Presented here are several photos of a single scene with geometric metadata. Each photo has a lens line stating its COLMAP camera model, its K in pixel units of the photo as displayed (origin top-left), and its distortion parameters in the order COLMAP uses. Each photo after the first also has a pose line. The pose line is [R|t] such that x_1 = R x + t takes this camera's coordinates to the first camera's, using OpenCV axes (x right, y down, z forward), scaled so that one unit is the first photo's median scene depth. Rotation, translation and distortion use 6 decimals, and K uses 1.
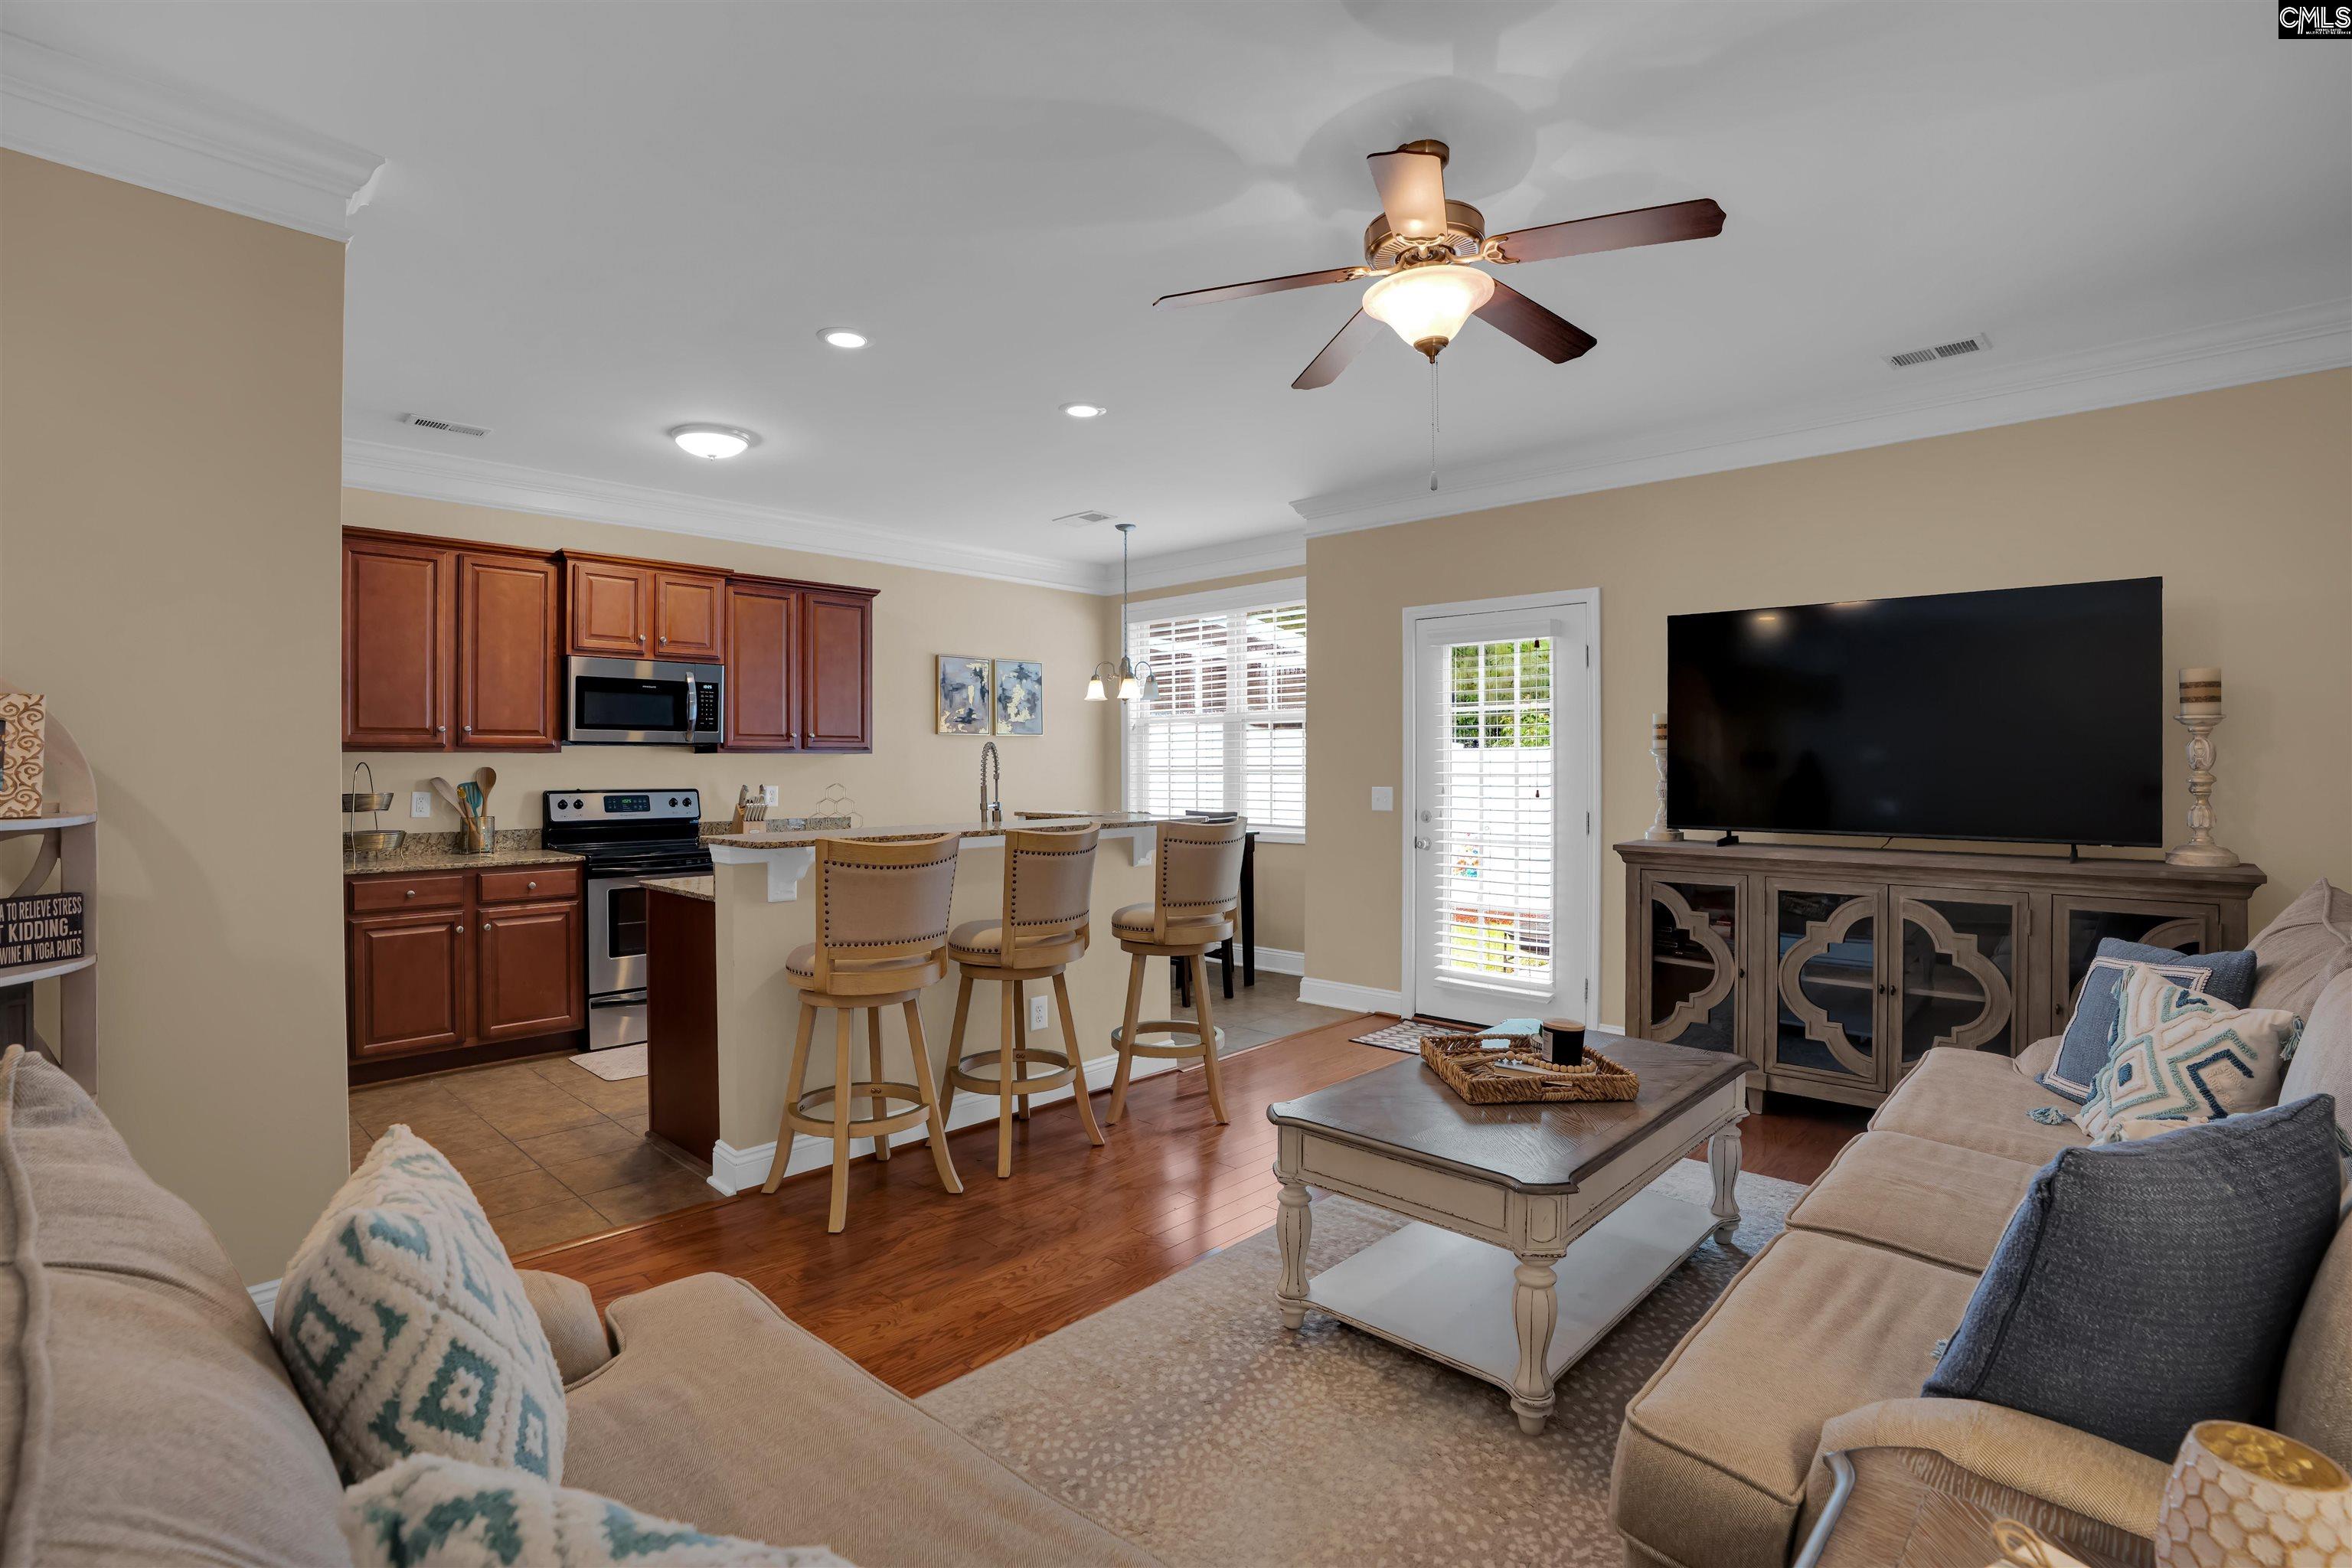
lens RADIAL K [[1106.8, 0, 1167.8], [0, 1106.8, 760.2], [0, 0, 1]] dist [-0.032341, 0.001163]
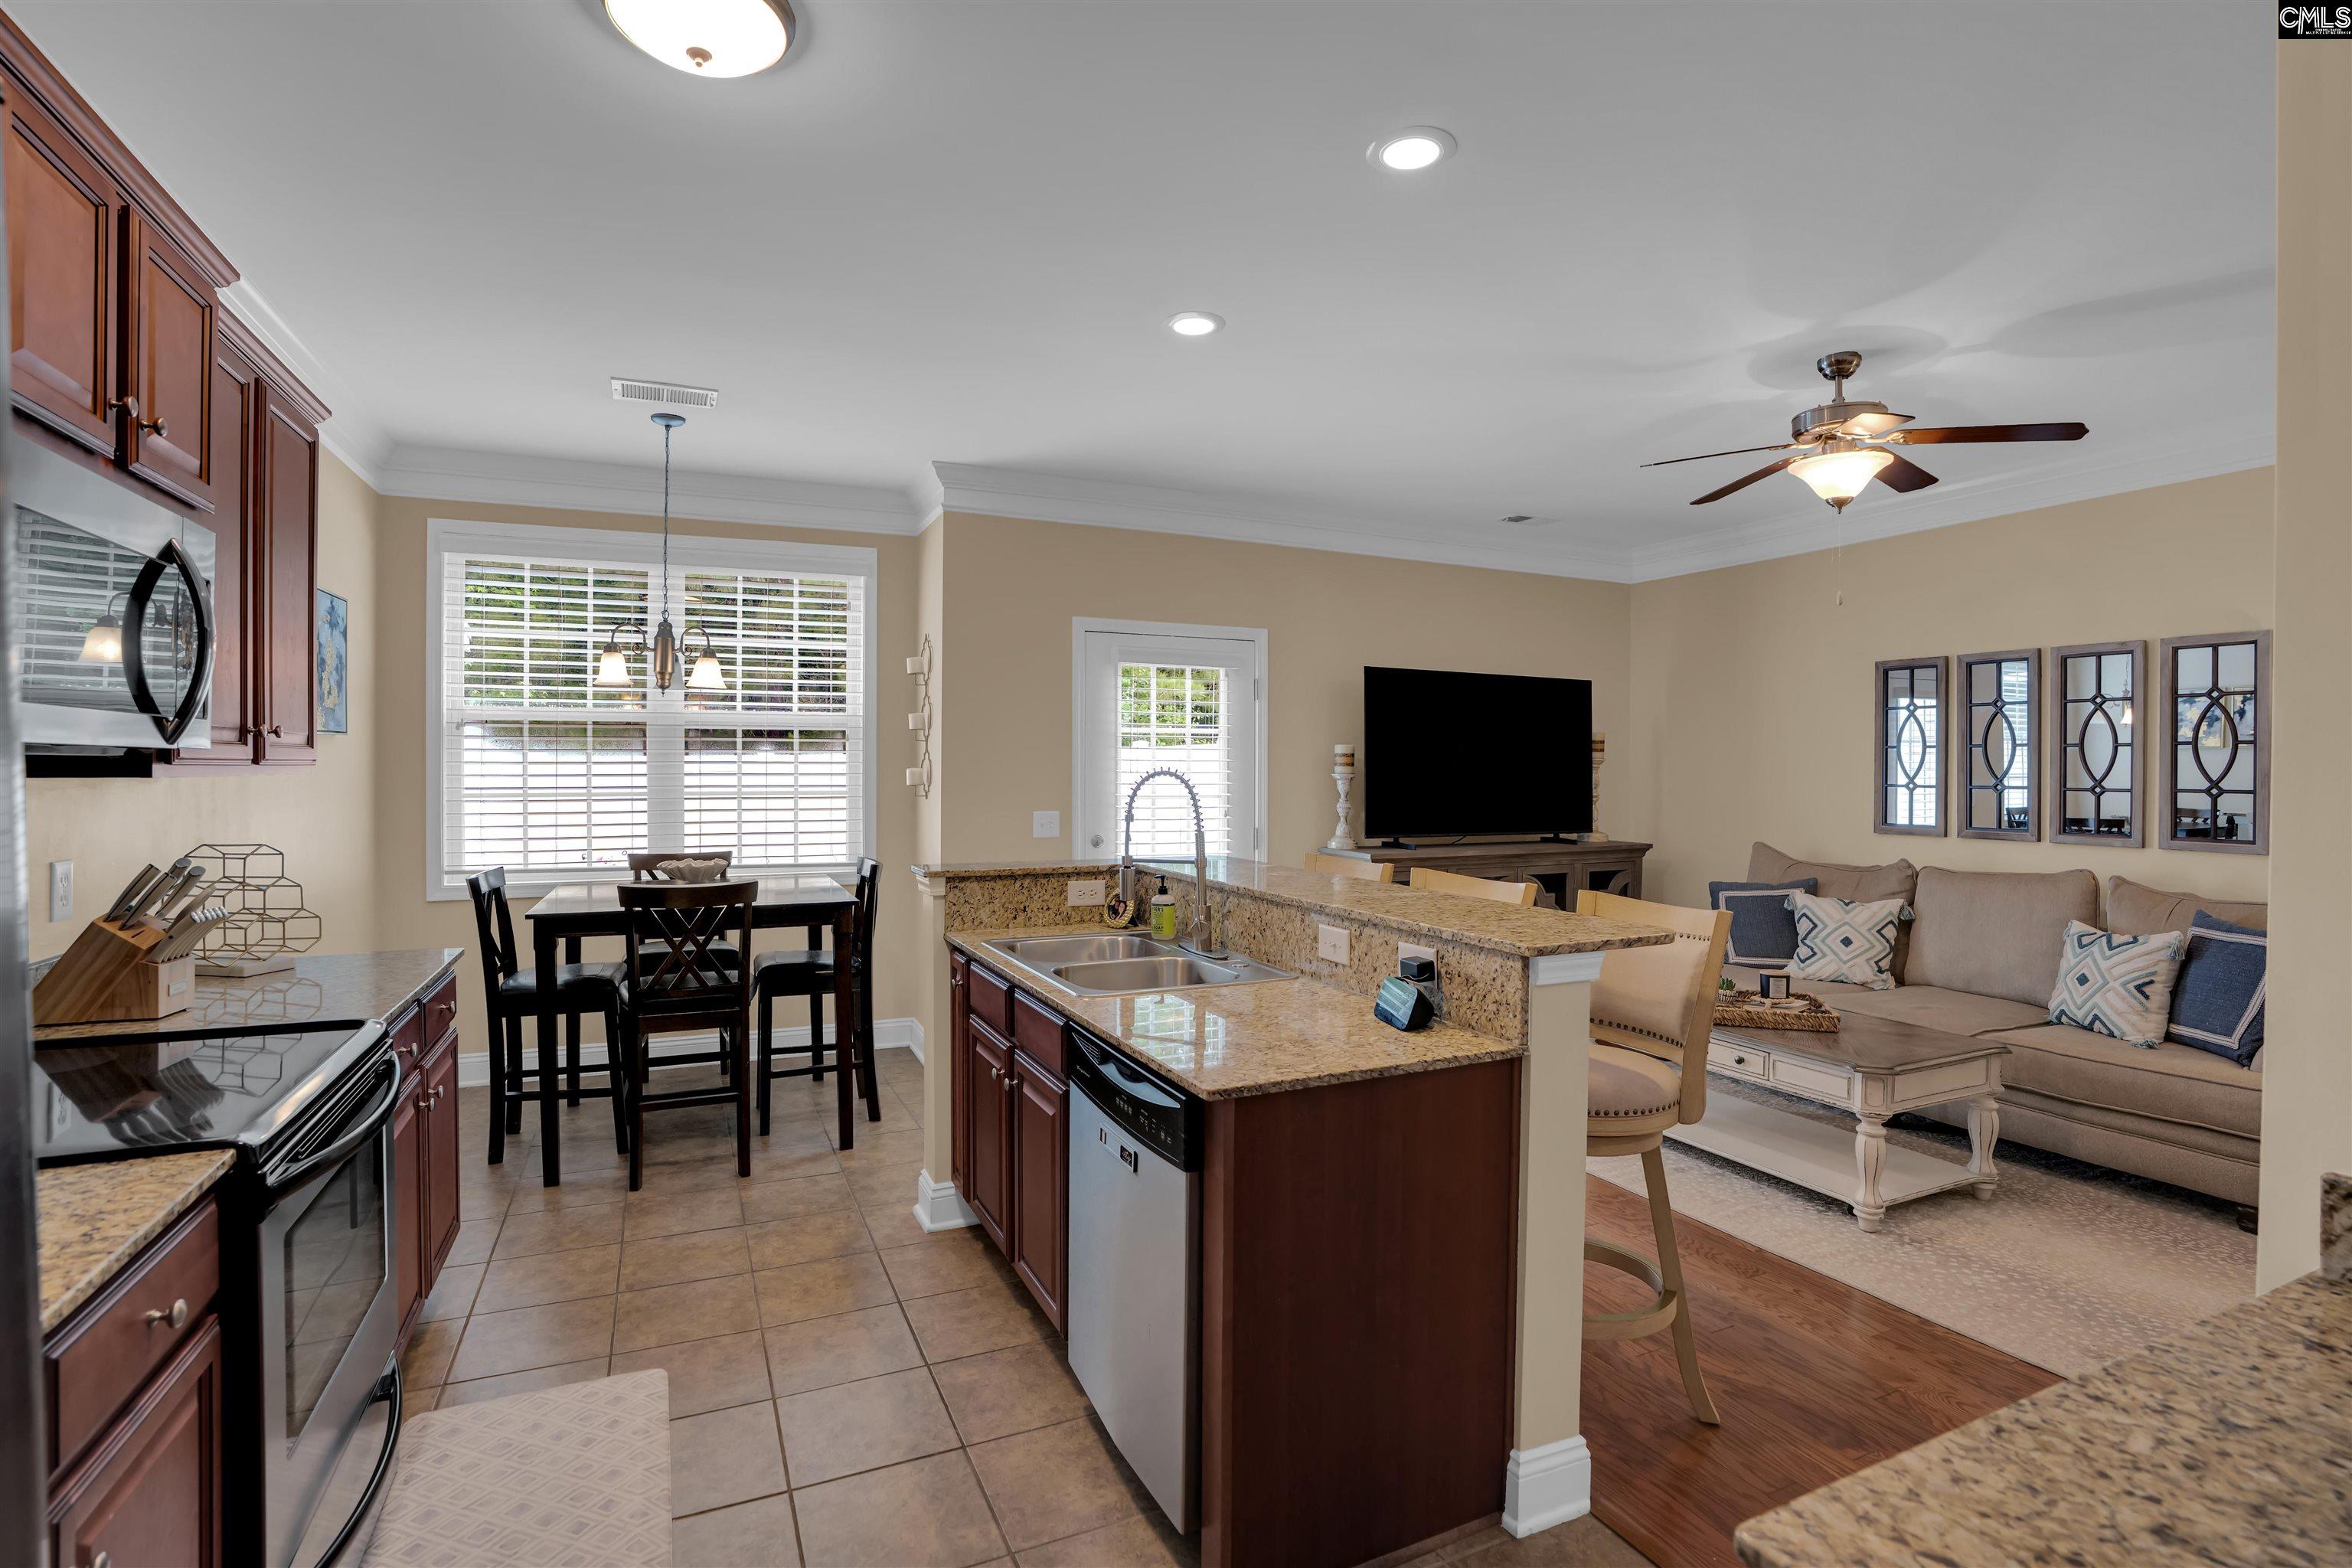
lens RADIAL K [[1106.8, 0, 1167.8], [0, 1106.8, 760.2], [0, 0, 1]] dist [-0.032341, 0.001163]
pose [[0.365528, 0.008470, 0.930762, -0.674548], [-0.008529, 0.999947, -0.005750, -0.014431], [-0.930761, -0.005836, 0.365580, 0.636631]]
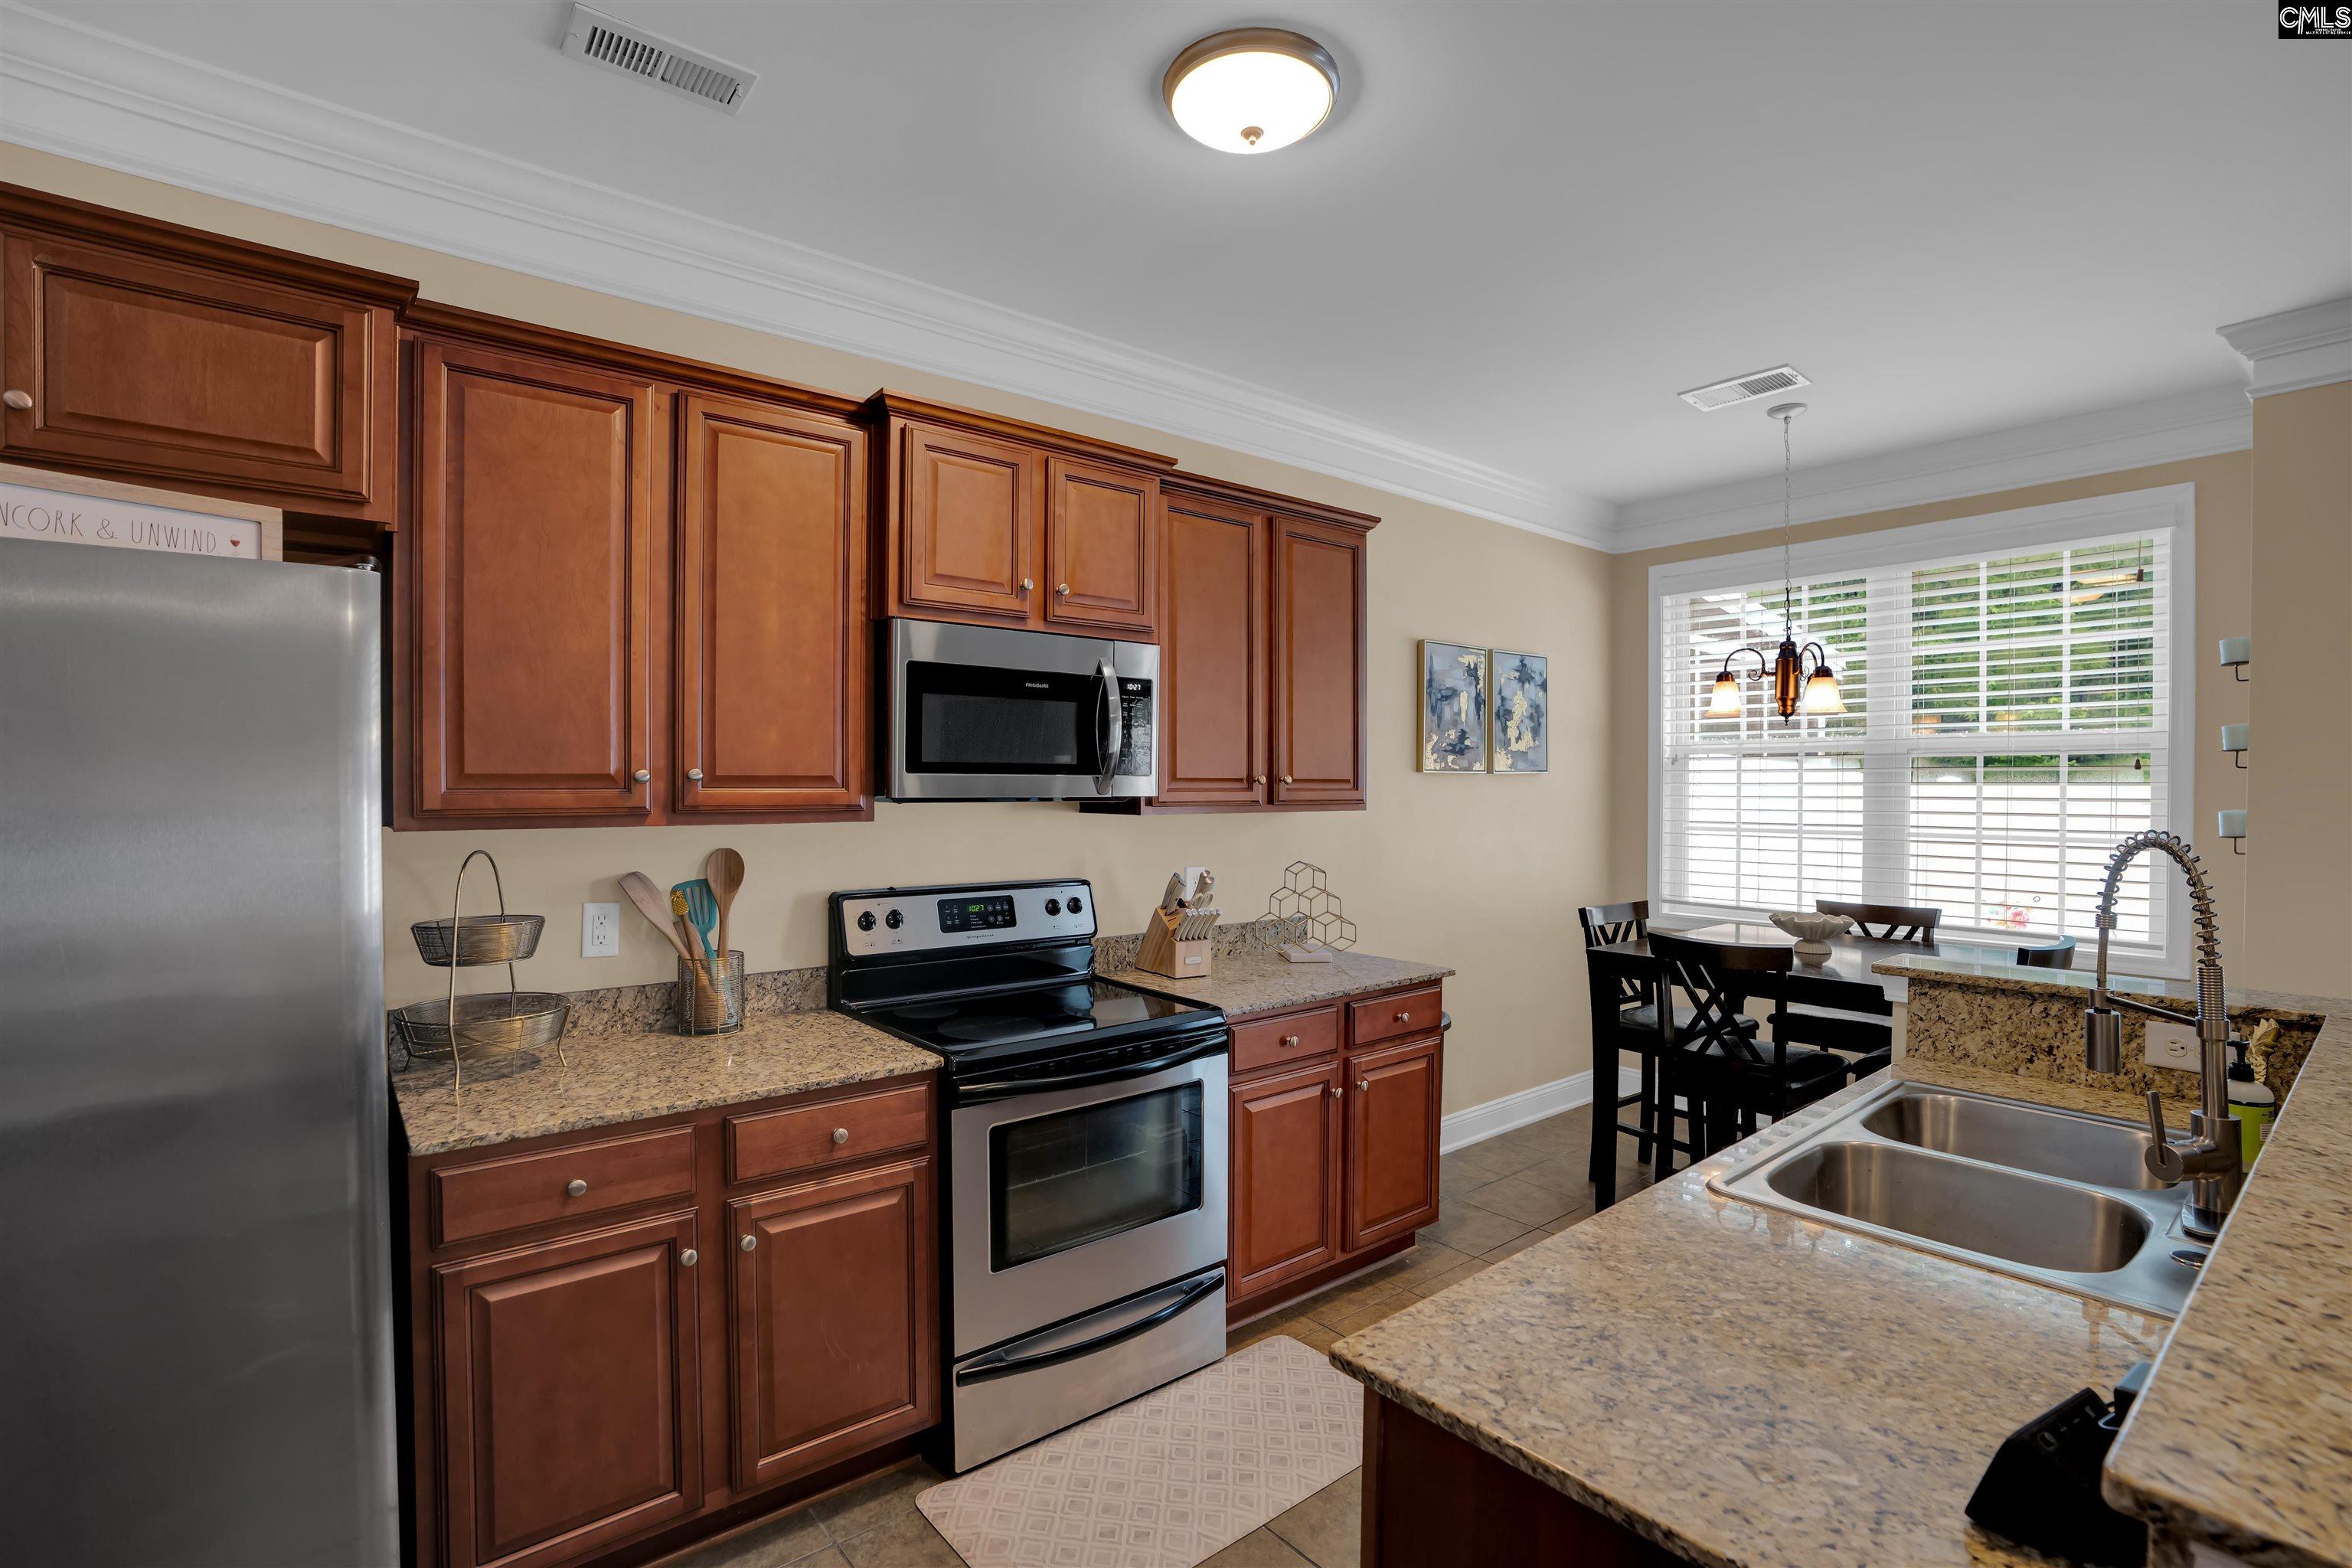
lens RADIAL K [[1091.5, 0, 1183.0], [0, 1091.5, 796.2], [0, 0, 1]] dist [-0.061040, 0.020823]
pose [[0.993514, 0.006127, -0.113545, -0.363177], [-0.004465, 0.999879, 0.014886, -0.025526], [0.113622, -0.014282, 0.993421, 0.539506]]
